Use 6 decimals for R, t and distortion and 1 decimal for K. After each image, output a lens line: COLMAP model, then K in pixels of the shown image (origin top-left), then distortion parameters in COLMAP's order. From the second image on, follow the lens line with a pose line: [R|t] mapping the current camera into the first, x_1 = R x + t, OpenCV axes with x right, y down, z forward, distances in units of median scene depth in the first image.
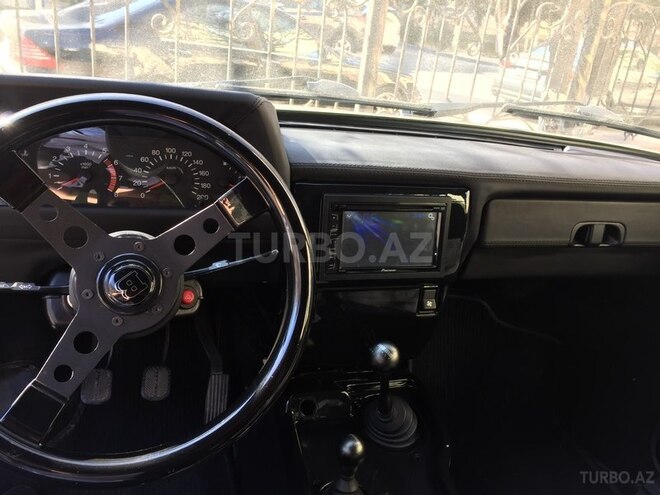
lens RADIAL K [[556.2, 0, 325.0], [0, 556.2, 250.7], [0, 0, 1]] dist [0.039166, -0.065527]
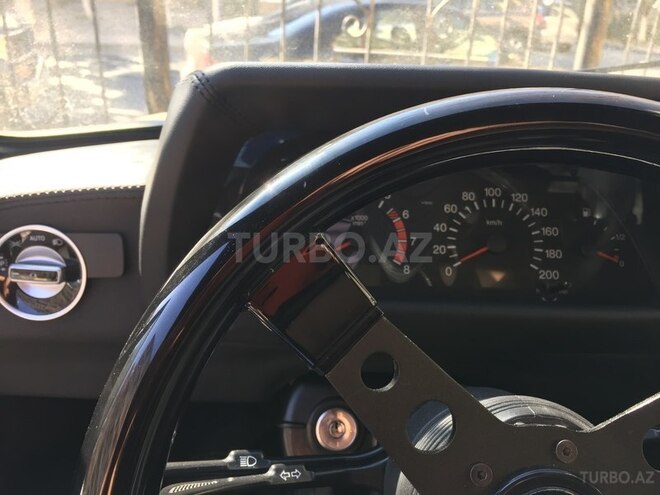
lens RADIAL K [[556.2, 0, 331.0], [0, 556.2, 245.2], [0, 0, 1]] dist [0.039166, -0.065527]
pose [[0.968403, 0.025924, -0.248039, -0.270618], [-0.031660, 0.999315, -0.019165, -0.099290], [0.247372, 0.026412, 0.968561, 0.365308]]
